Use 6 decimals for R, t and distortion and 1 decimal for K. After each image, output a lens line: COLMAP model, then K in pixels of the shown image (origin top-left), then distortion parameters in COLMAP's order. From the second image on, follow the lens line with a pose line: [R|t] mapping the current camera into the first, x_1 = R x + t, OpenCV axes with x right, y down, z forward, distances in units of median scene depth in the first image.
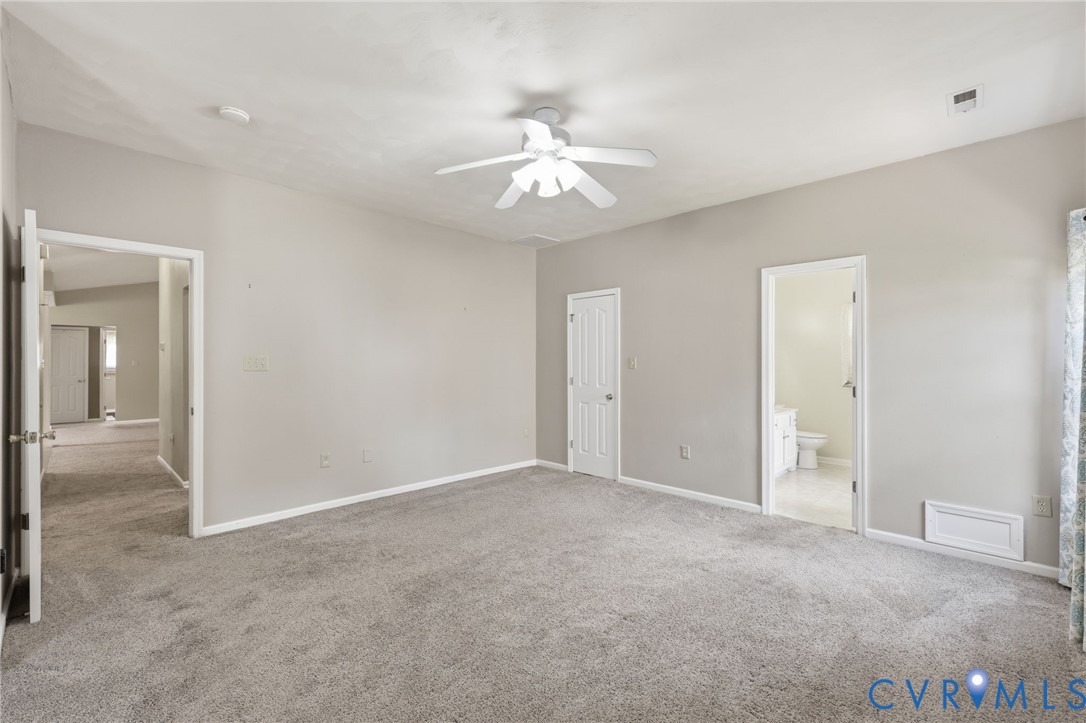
lens RADIAL K [[491.6, 0, 533.4], [0, 491.6, 362.6], [0, 0, 1]] dist [0.009131, -0.002244]
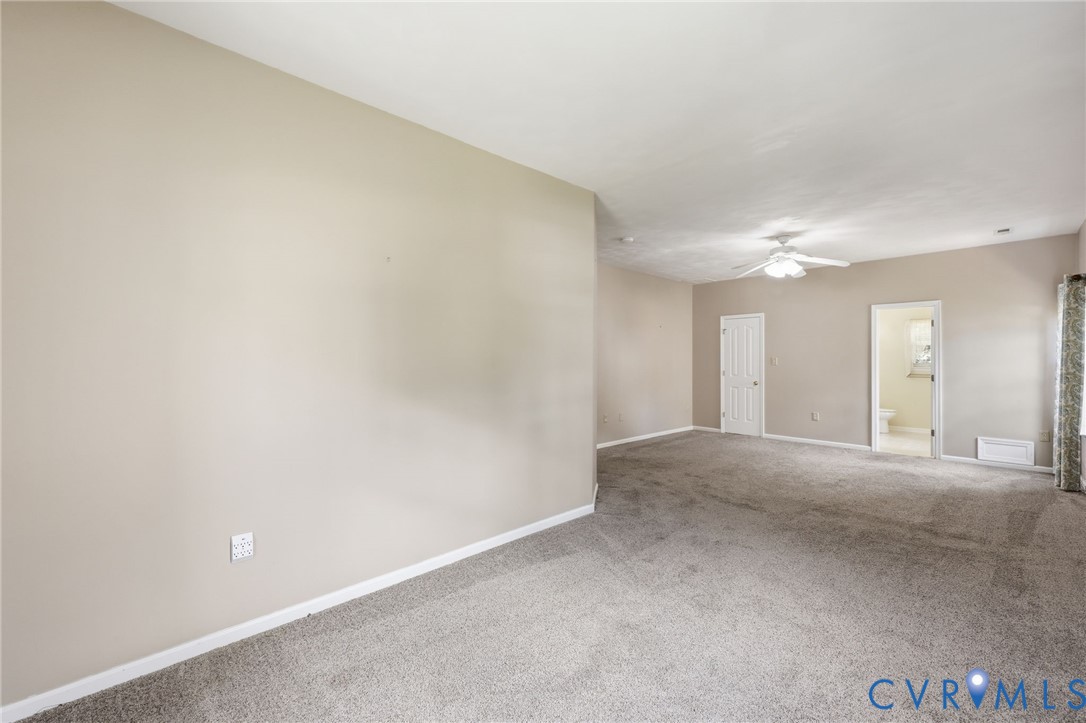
lens RADIAL K [[444.4, 0, 554.5], [0, 444.4, 360.9], [0, 0, 1]] dist [0.003723, -0.000104]
pose [[0.998995, -0.001429, -0.044788, -0.479246], [0.001479, 0.999998, 0.001097, -0.003266], [0.044787, -0.001162, 0.998996, -0.492824]]
